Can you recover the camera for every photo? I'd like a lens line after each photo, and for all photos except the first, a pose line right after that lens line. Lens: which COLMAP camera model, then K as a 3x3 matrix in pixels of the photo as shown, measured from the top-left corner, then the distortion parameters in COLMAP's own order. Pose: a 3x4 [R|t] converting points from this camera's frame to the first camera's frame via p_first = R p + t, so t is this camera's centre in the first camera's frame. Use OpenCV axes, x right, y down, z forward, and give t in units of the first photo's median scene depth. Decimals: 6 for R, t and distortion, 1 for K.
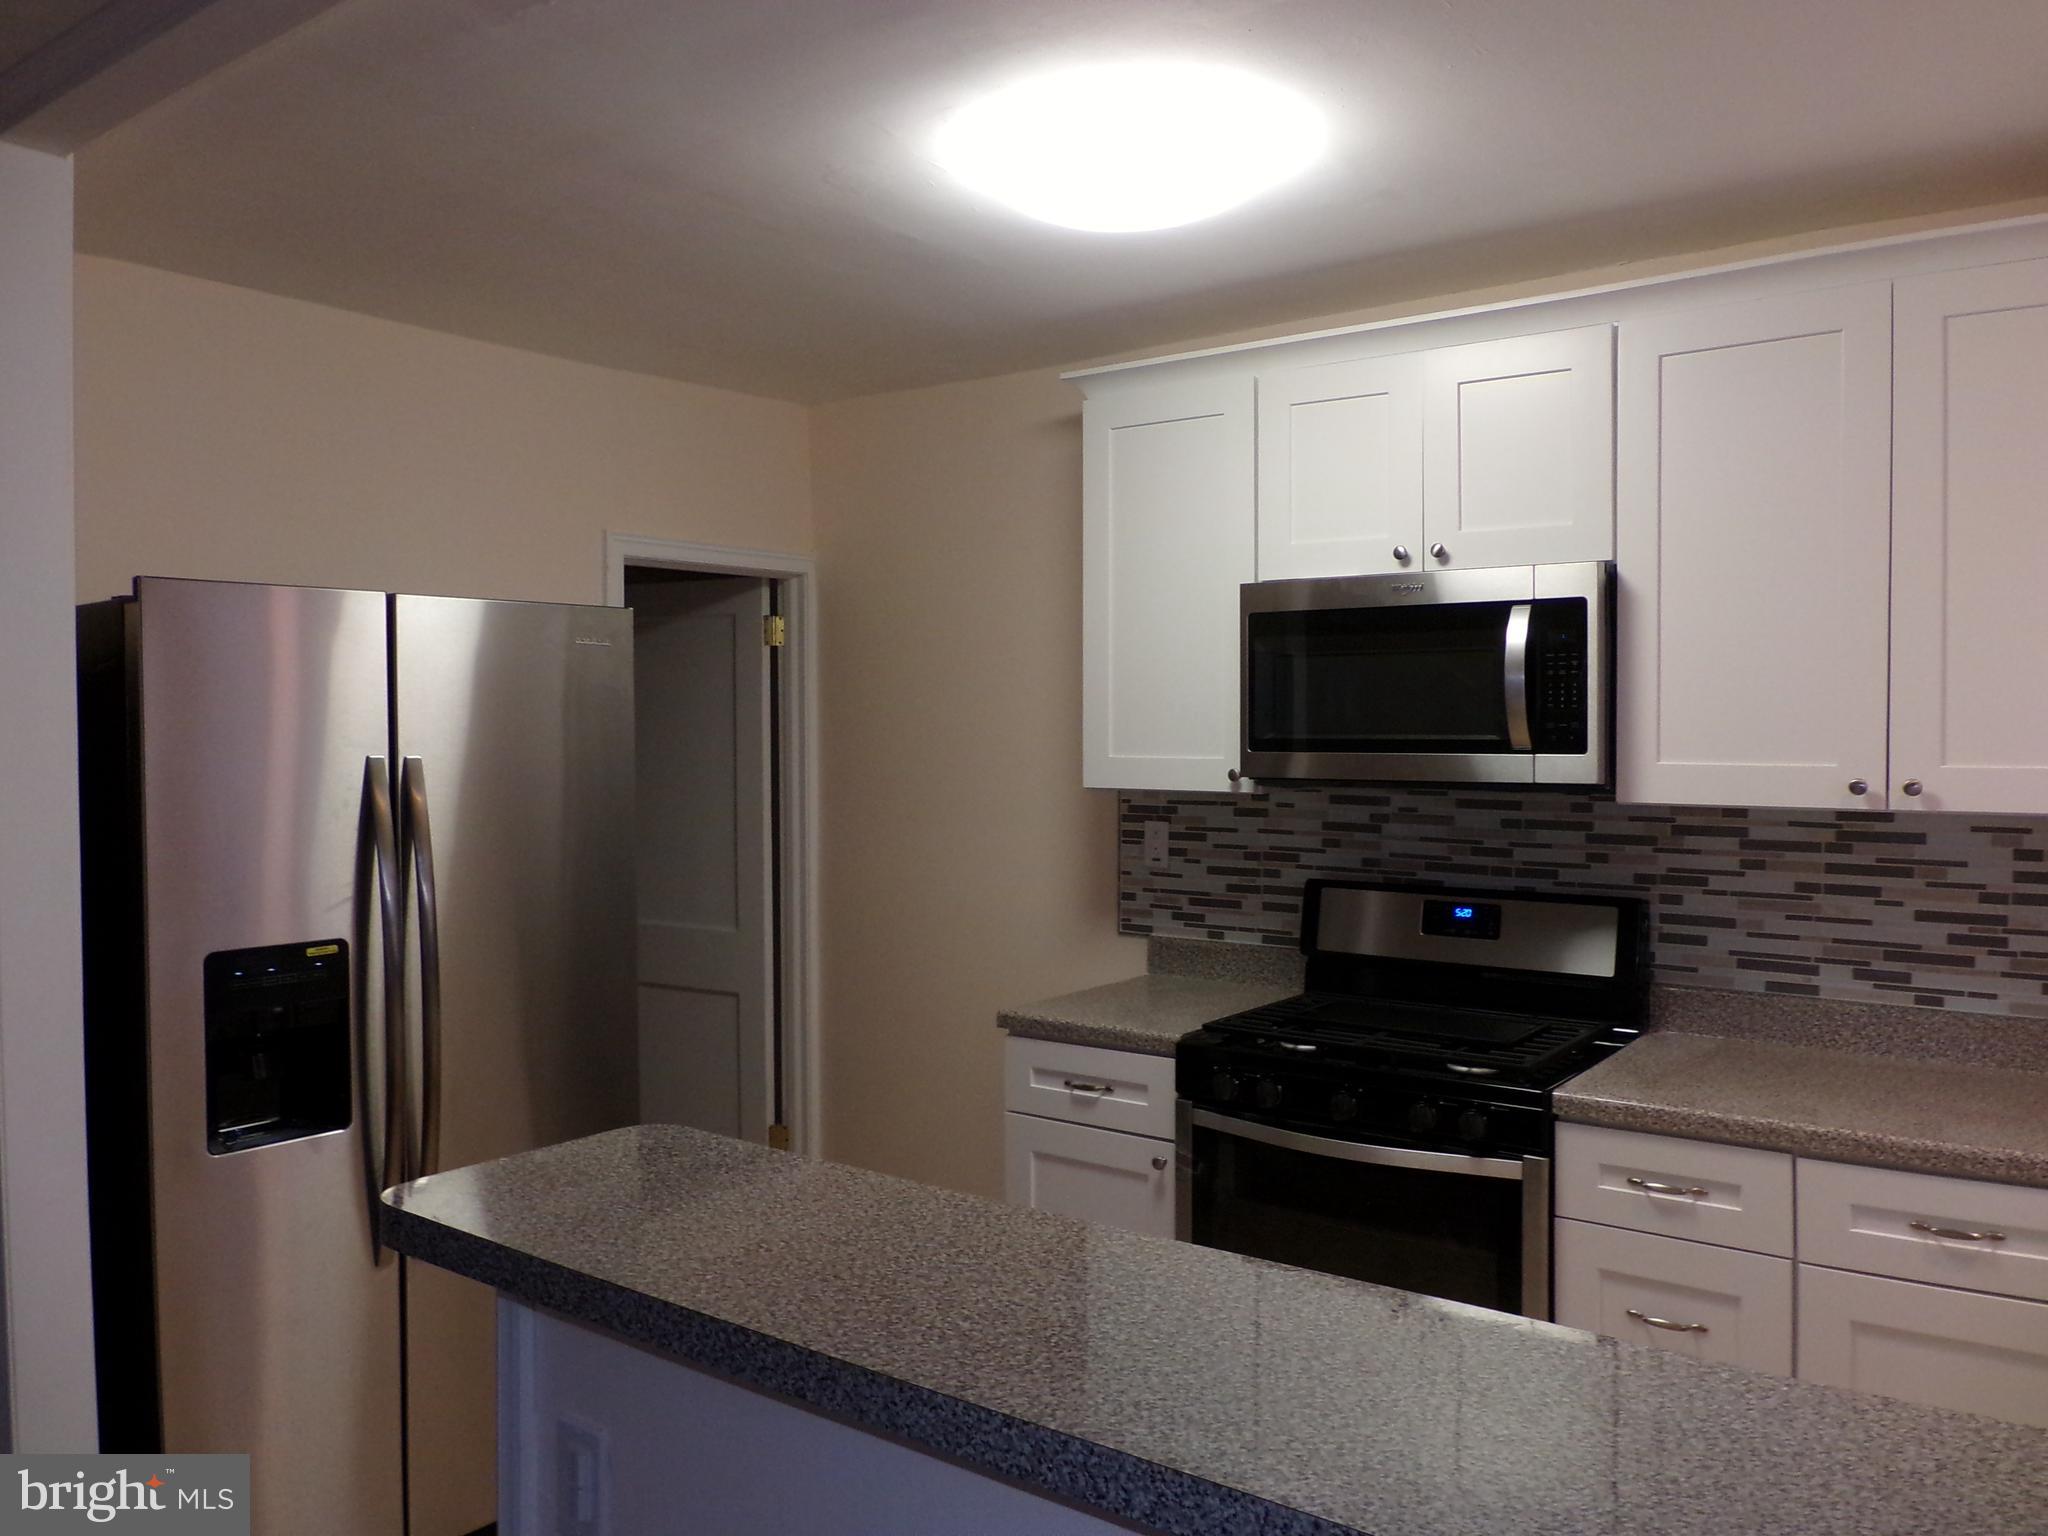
lens RADIAL K [[1569.8, 0, 1031.5], [0, 1569.8, 723.7], [0, 0, 1]] dist [-0.052294, 0.067249]
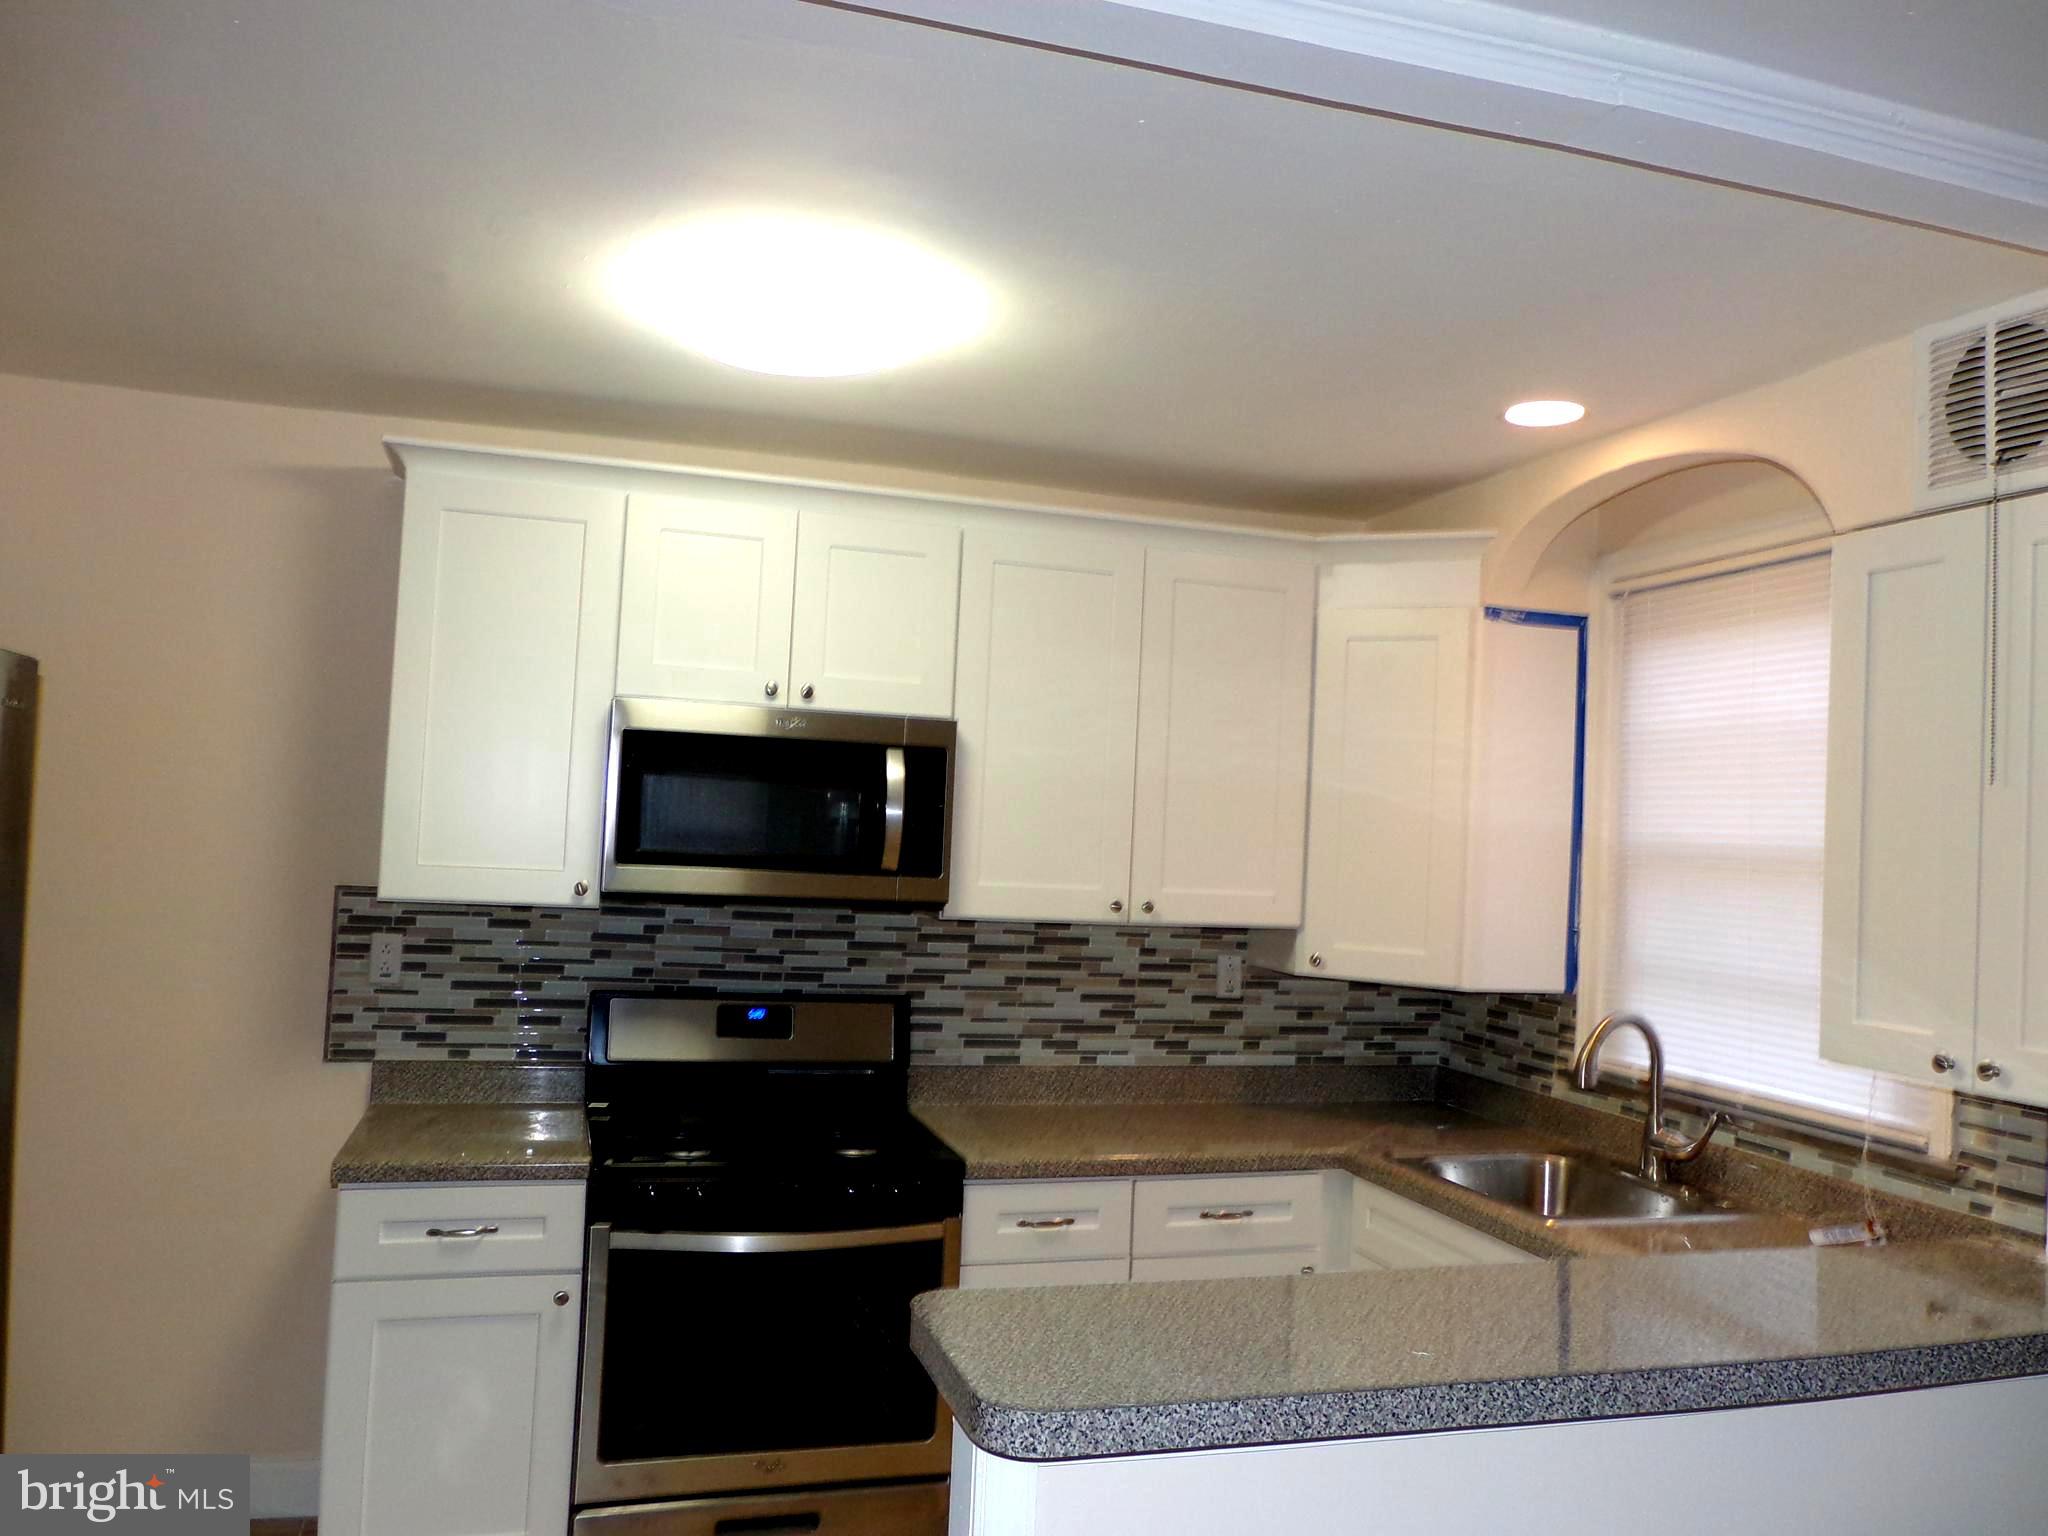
lens RADIAL K [[1569.8, 0, 1029.1], [0, 1569.8, 768.3], [0, 0, 1]] dist [-0.052294, 0.067249]
pose [[0.584015, 0.063098, 0.809287, -0.513810], [-0.049188, 0.997893, -0.042307, -0.015432], [-0.810252, -0.015099, 0.585888, 0.200231]]
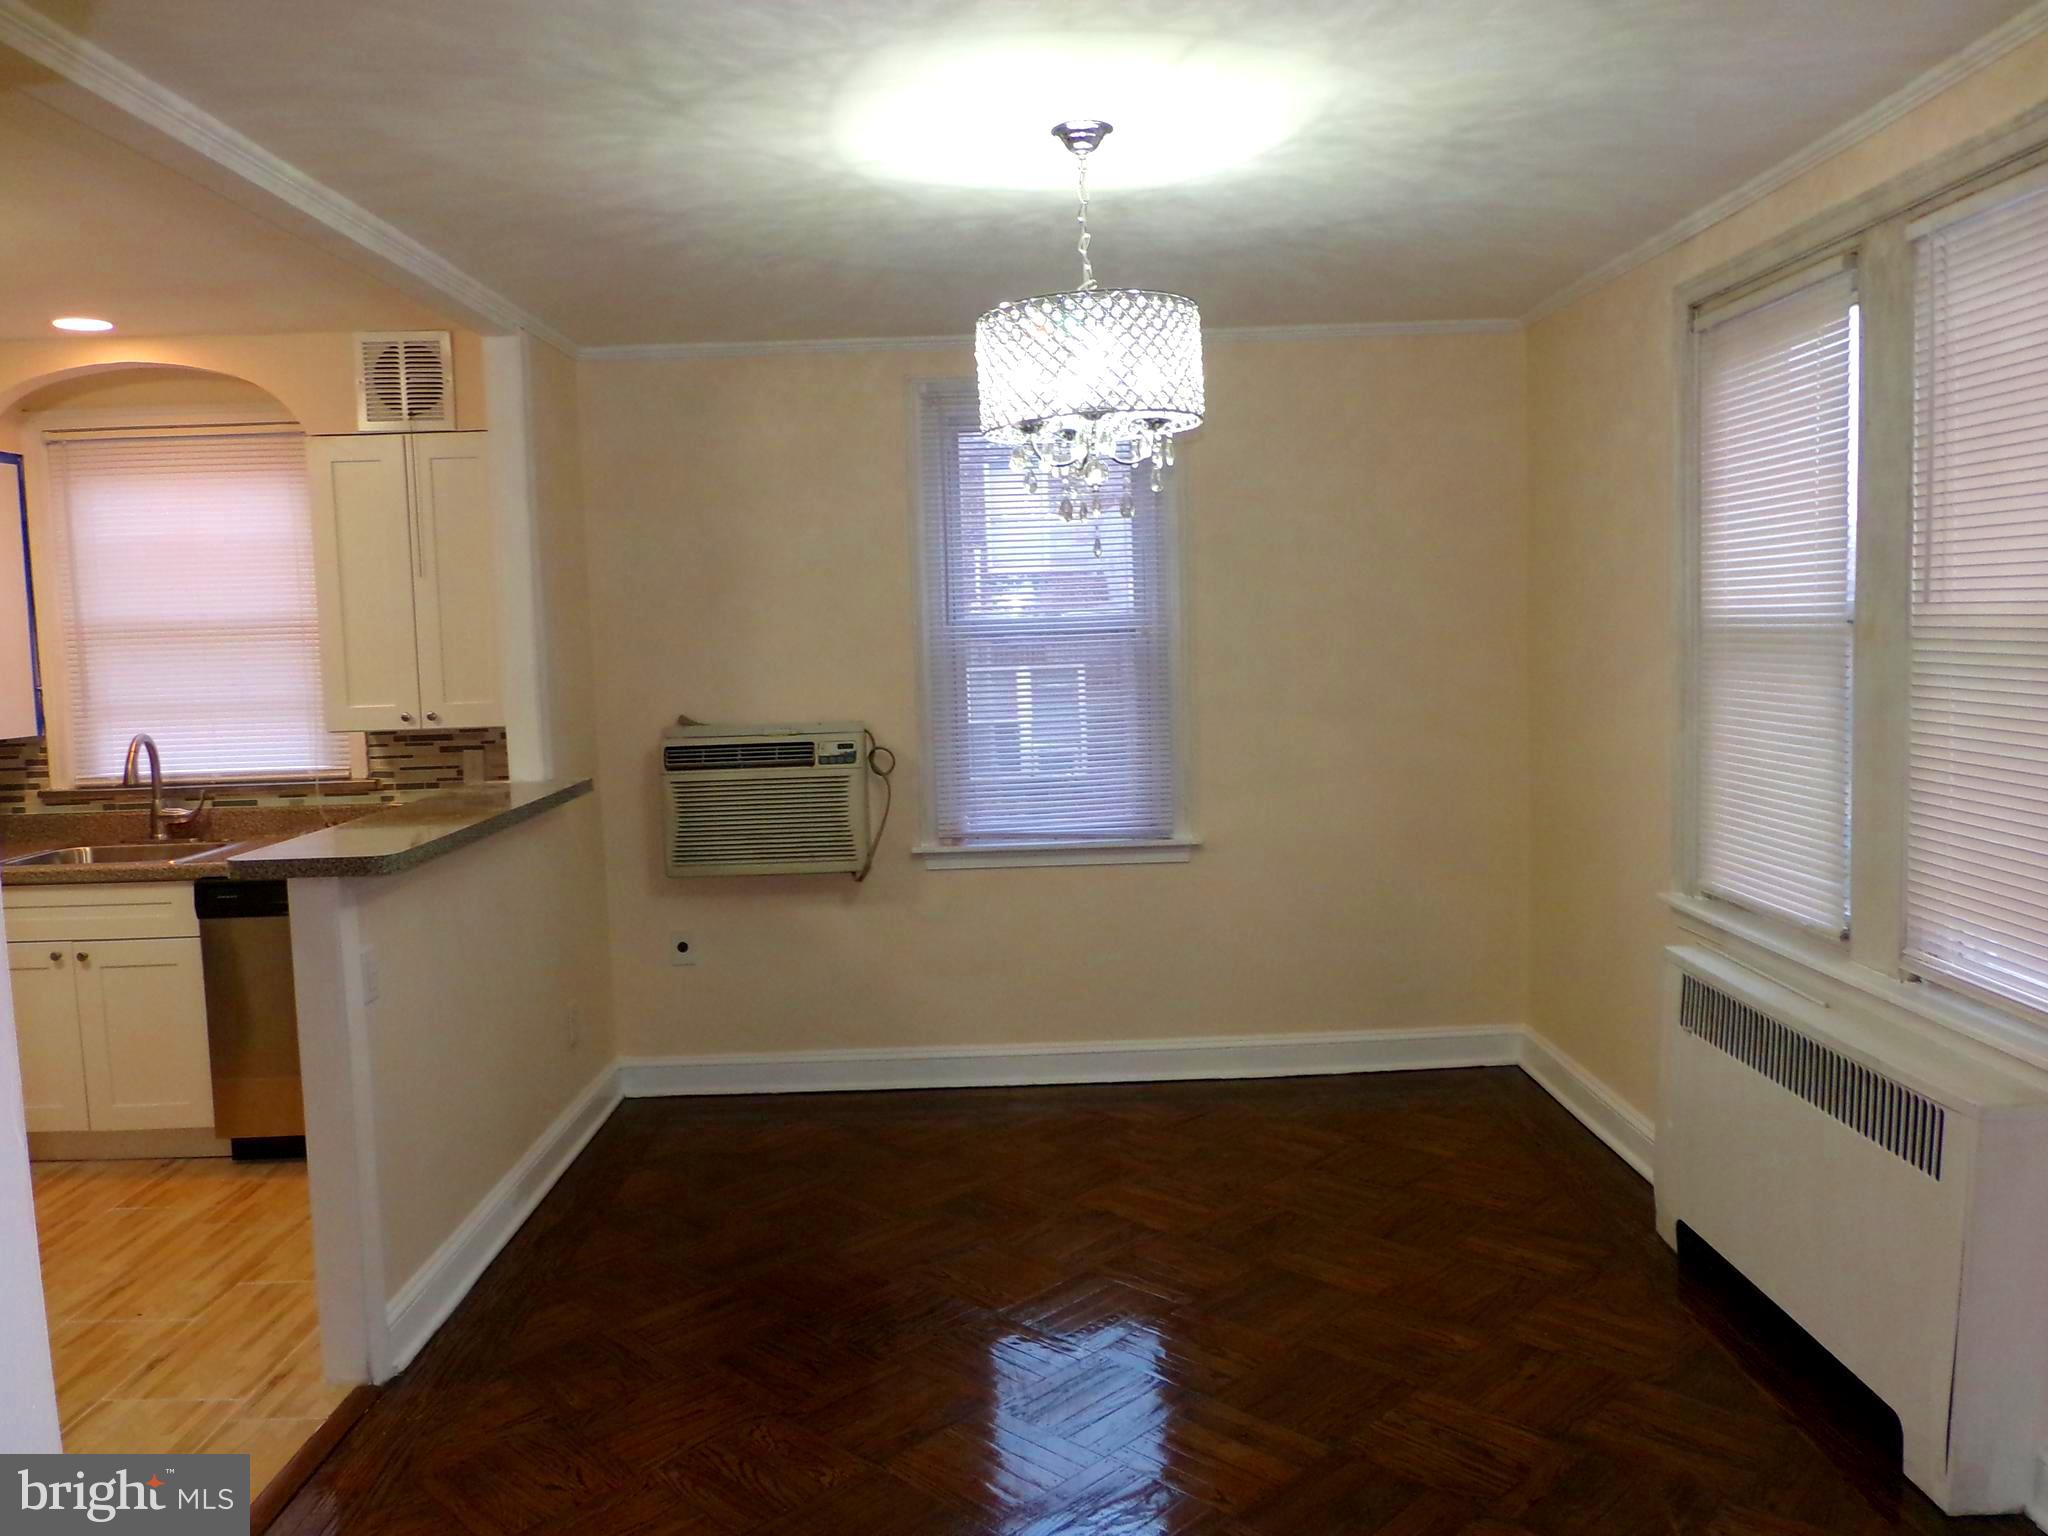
lens RADIAL K [[1569.8, 0, 1012.0], [0, 1569.8, 780.1], [0, 0, 1]] dist [-0.052294, 0.067249]
pose [[-0.612799, -0.067480, 0.787353, -1.239724], [0.031155, 0.993510, 0.109396, -0.015207], [-0.789625, 0.091568, -0.606719, 0.780655]]
